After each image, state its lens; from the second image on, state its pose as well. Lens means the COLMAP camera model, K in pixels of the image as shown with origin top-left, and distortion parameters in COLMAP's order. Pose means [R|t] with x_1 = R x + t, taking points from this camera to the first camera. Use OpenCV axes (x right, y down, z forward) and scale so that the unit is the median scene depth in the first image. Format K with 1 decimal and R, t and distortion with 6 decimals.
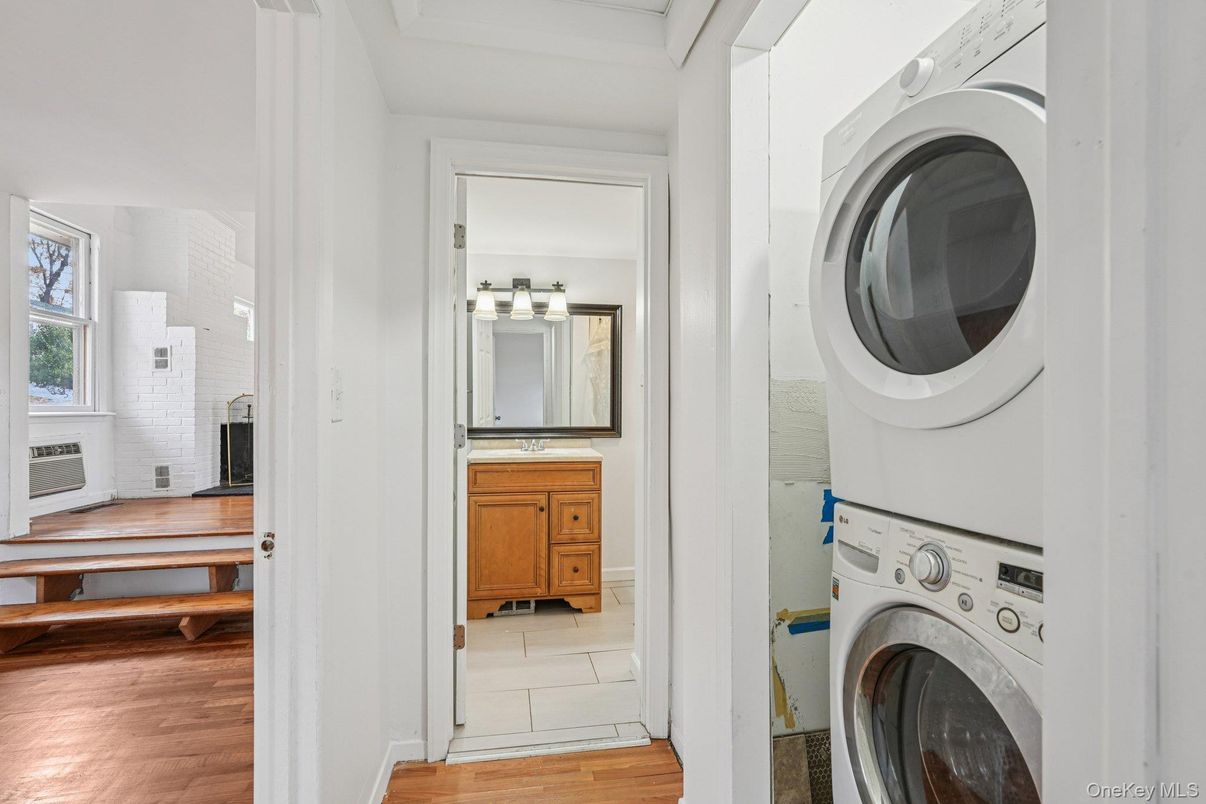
lens RADIAL K [[540.7, 0, 603.3], [0, 540.7, 394.1], [0, 0, 1]] dist [-0.015131, 0.008941]
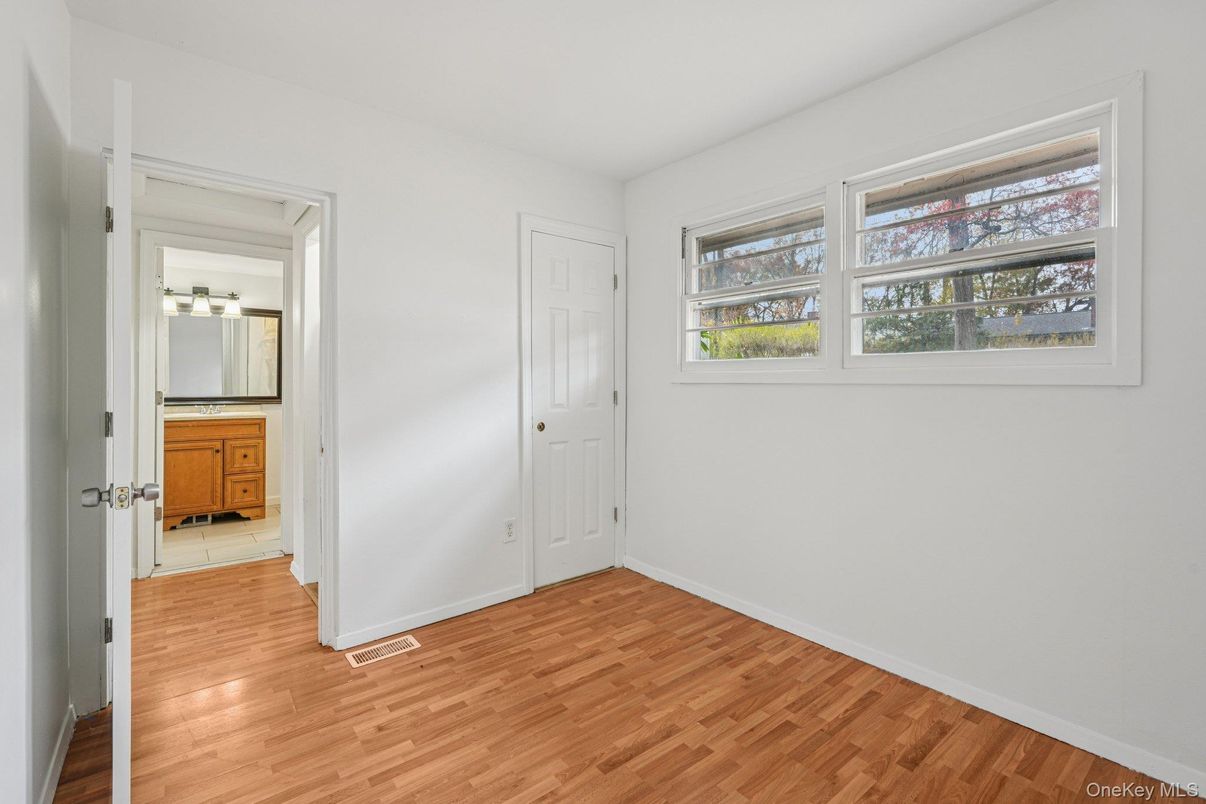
lens RADIAL K [[540.7, 0, 603.3], [0, 540.7, 394.1], [0, 0, 1]] dist [-0.015131, 0.008941]
pose [[0.878602, 0.008428, 0.477480, 0.105667], [-0.030784, 0.998764, 0.039016, -0.030998], [-0.476561, -0.048978, 0.877776, -0.758677]]
